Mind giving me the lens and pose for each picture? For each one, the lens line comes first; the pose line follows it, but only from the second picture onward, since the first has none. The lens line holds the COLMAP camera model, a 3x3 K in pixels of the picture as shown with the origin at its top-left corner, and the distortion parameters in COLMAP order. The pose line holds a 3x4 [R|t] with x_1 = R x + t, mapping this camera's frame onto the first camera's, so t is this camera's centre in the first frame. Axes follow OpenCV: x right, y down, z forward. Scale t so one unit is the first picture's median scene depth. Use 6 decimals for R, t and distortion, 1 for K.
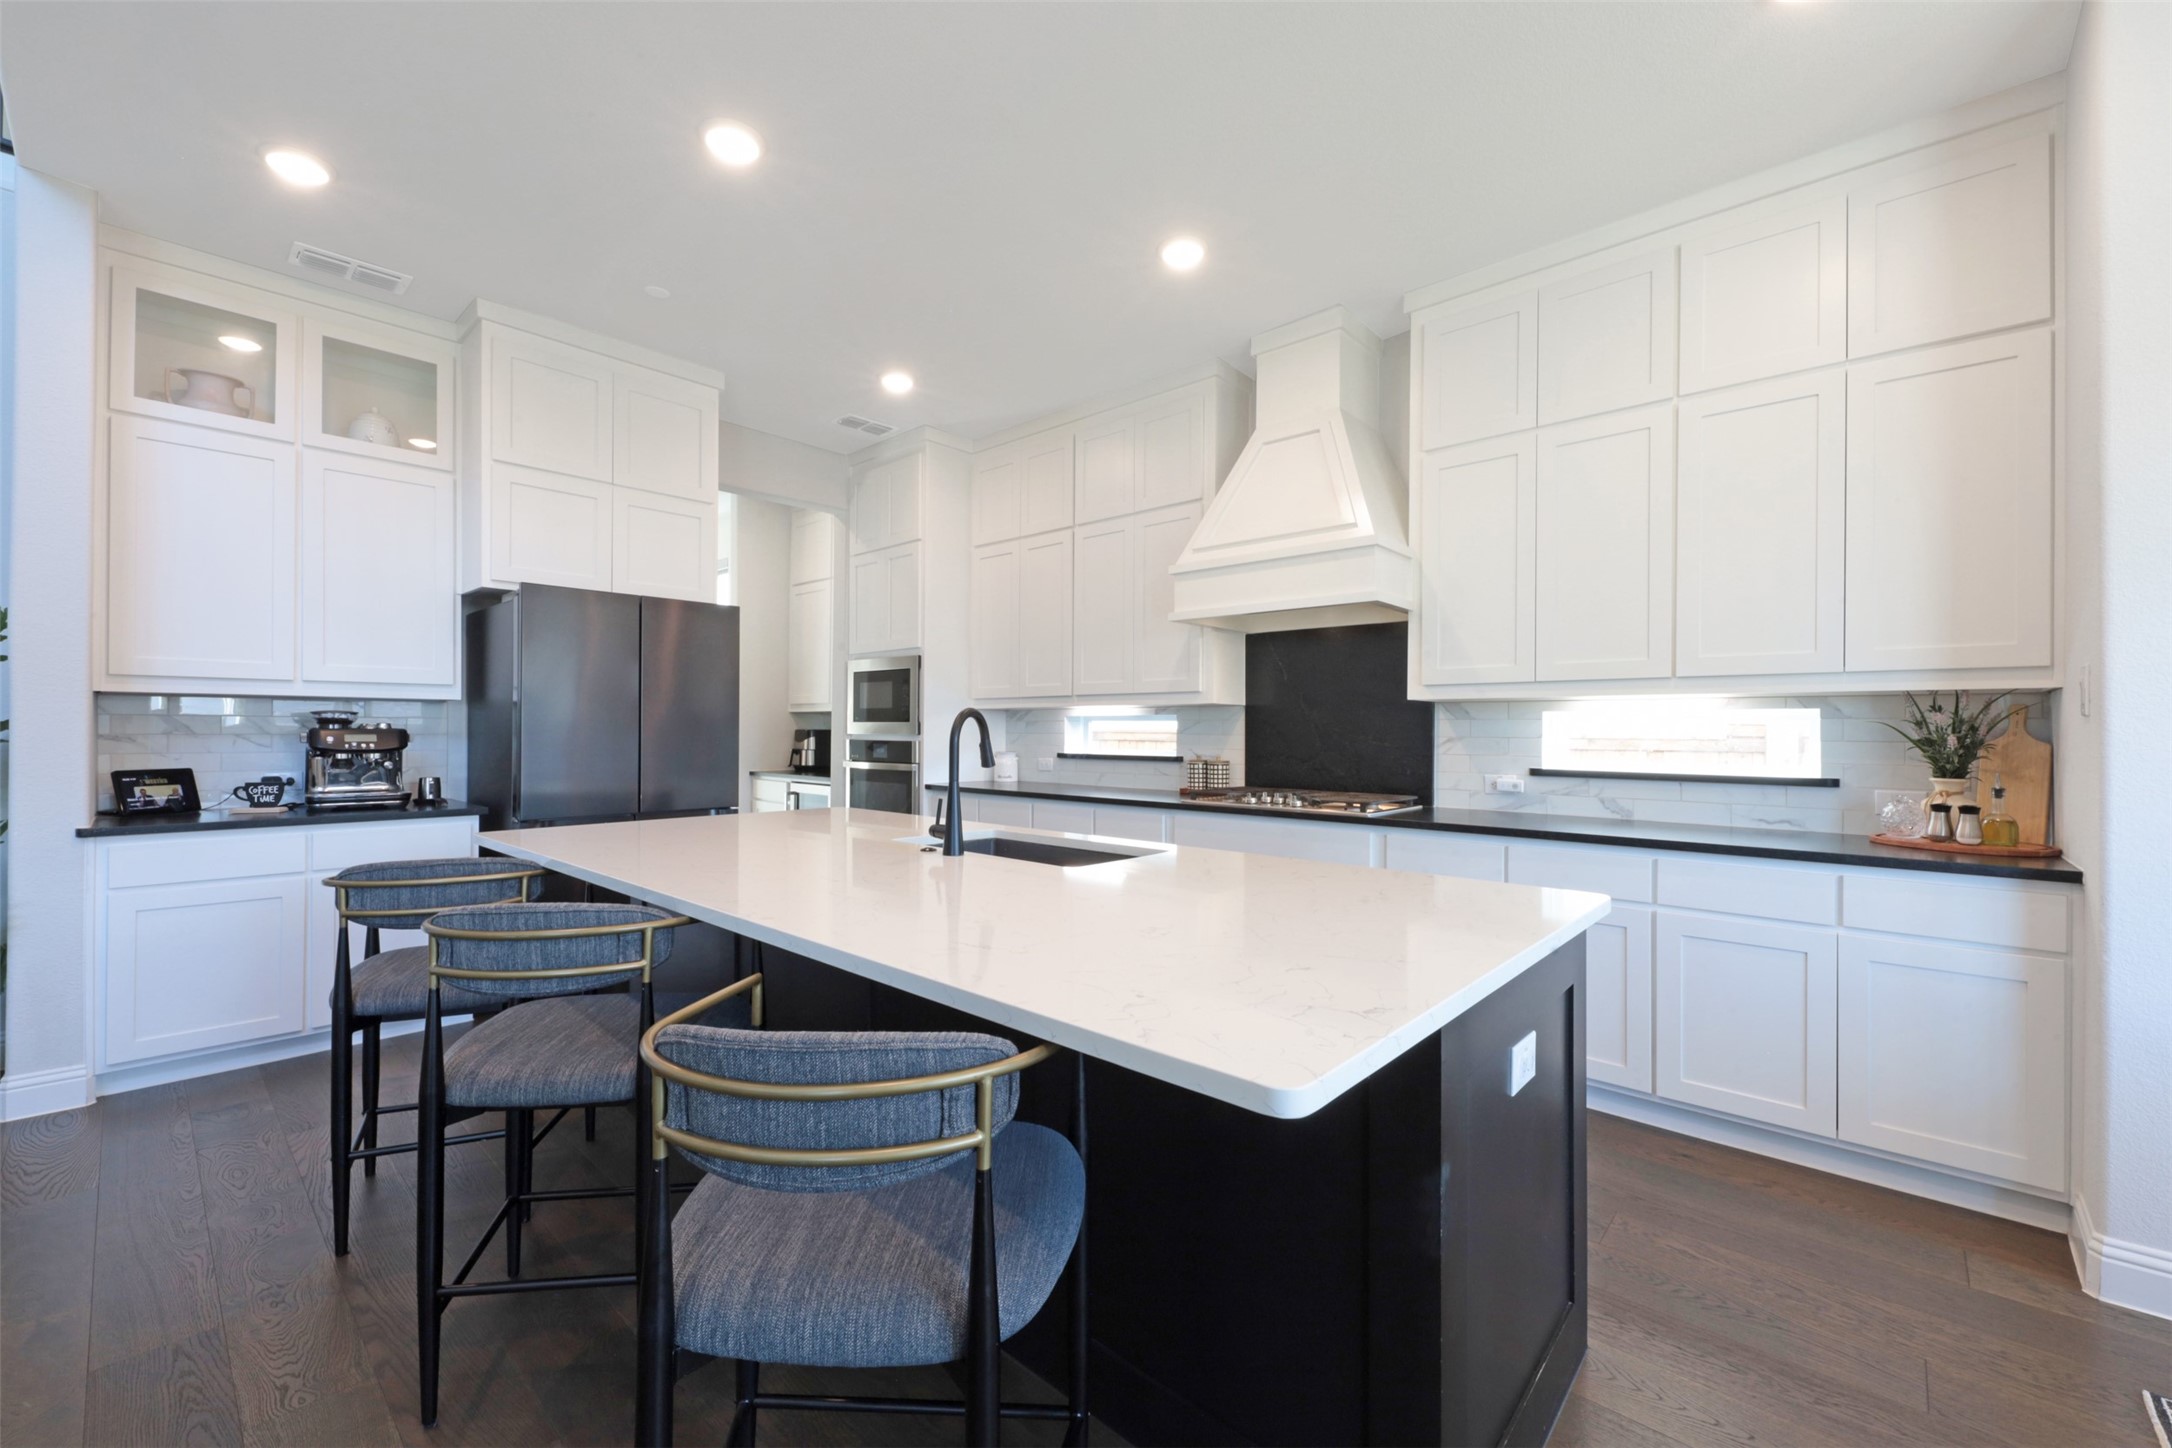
lens RADIAL K [[850.2, 0, 1086.0], [0, 850.2, 724.0], [0, 0, 1]] dist [0.000403, -0.000114]
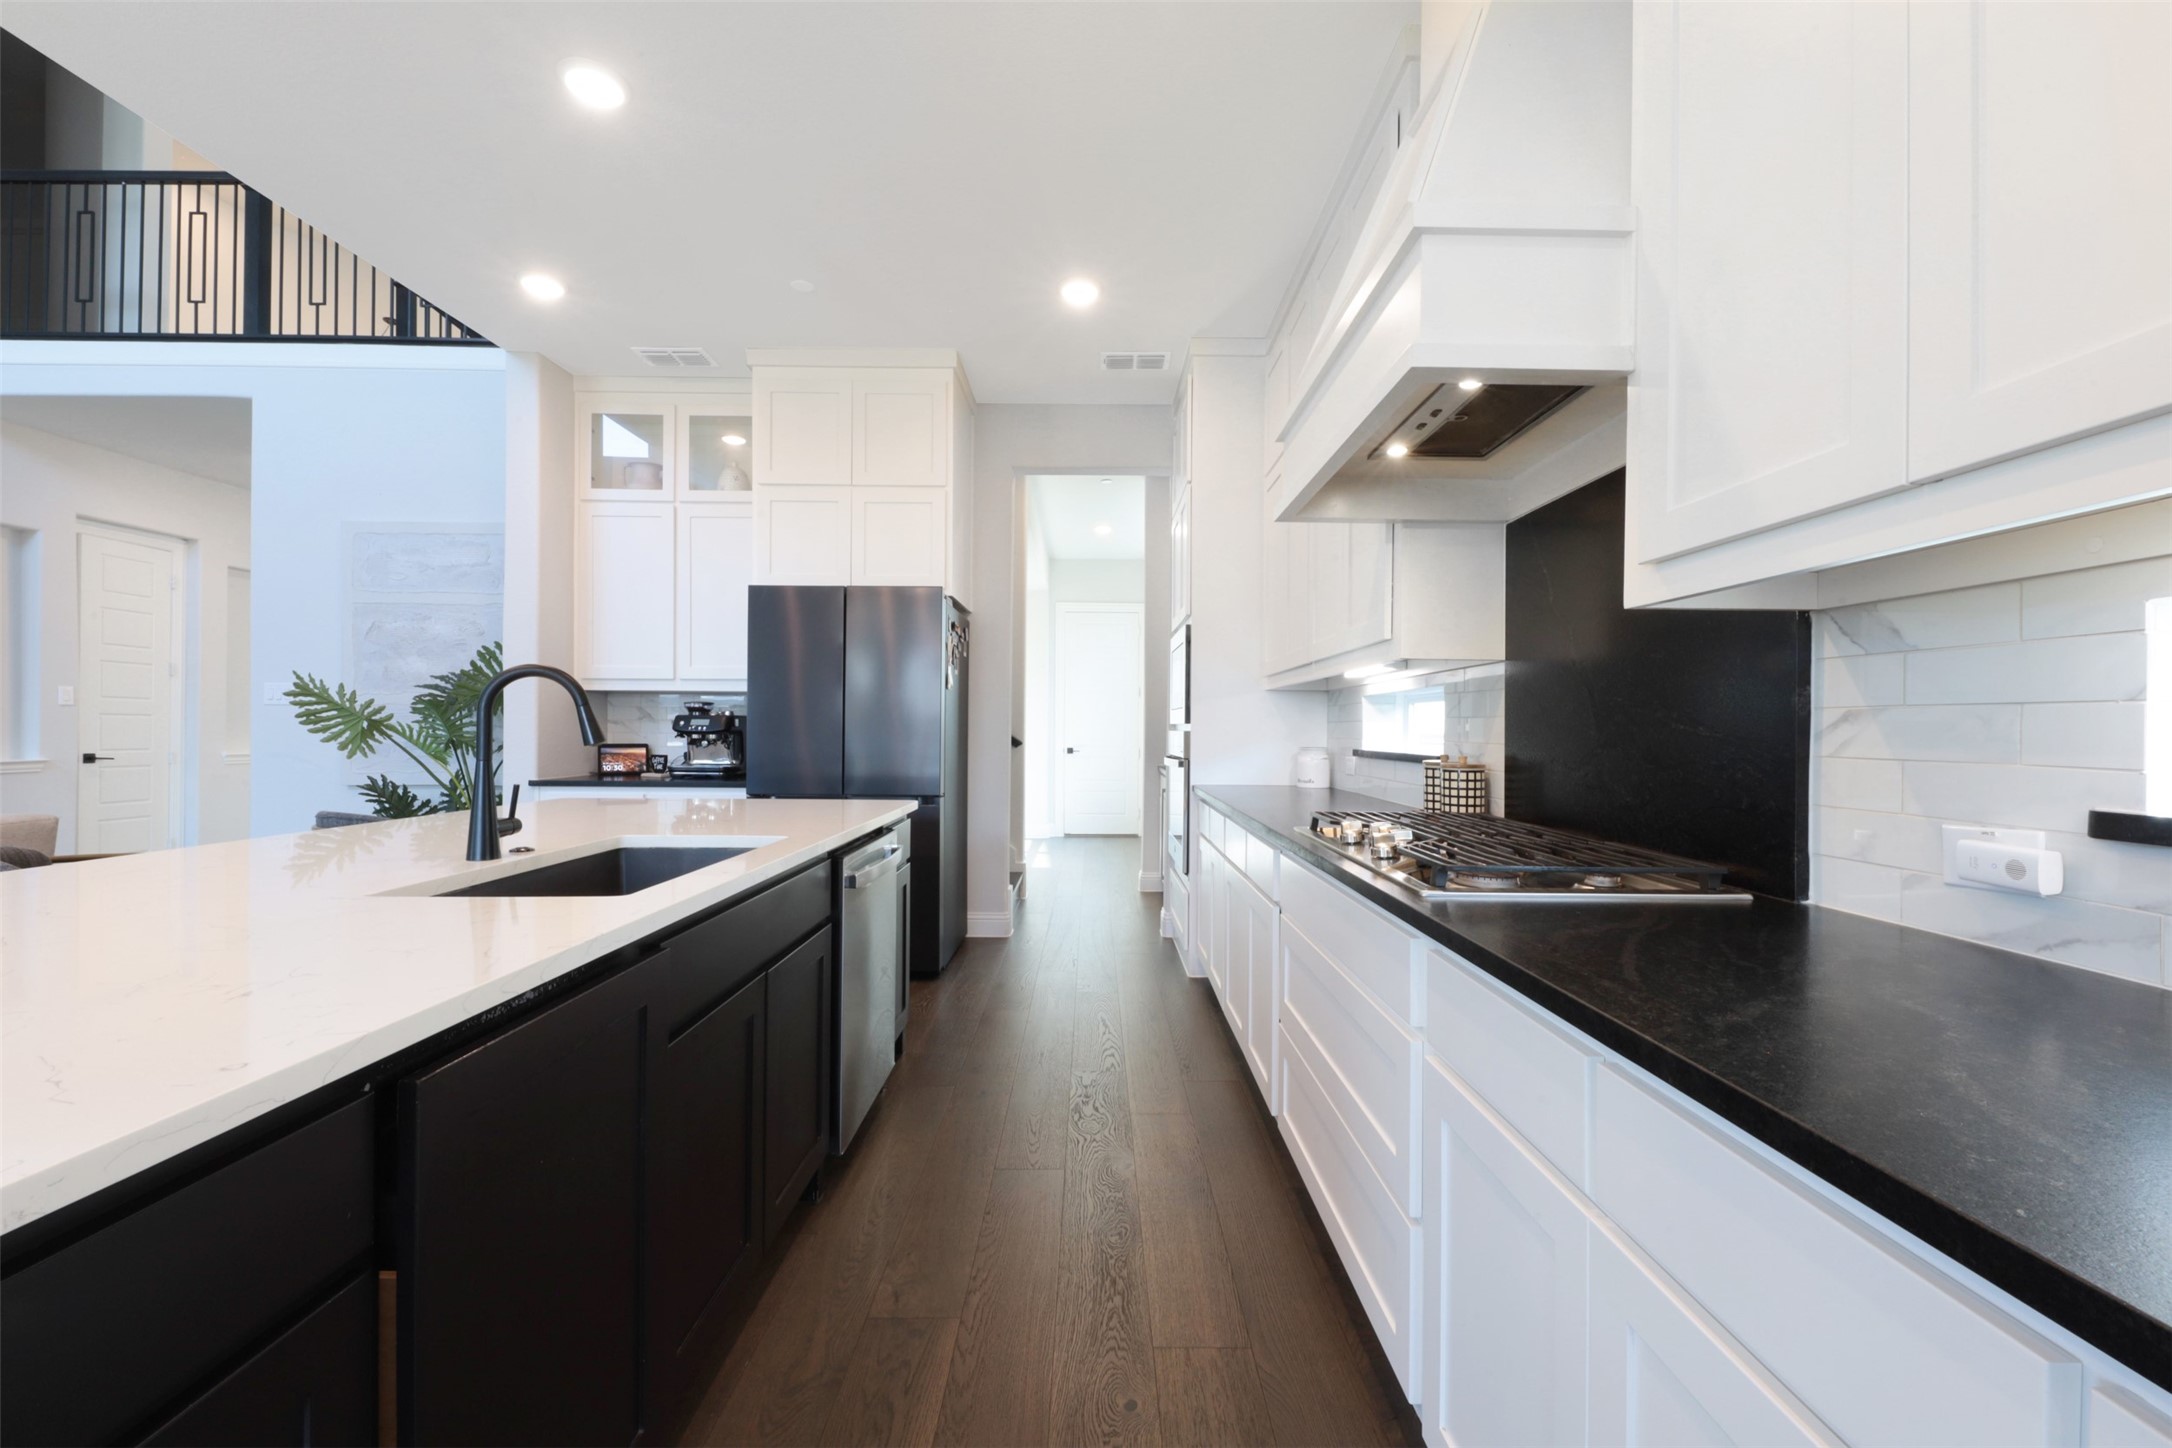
lens RADIAL K [[842.4, 0, 1119.9], [0, 842.4, 736.3], [0, 0, 1]] dist [-0.007026, -0.000531]
pose [[0.689581, 0.006828, -0.724176, 0.442831], [0.001307, 0.999942, 0.010673, 0.021636], [0.724207, -0.008307, 0.689532, 0.516354]]
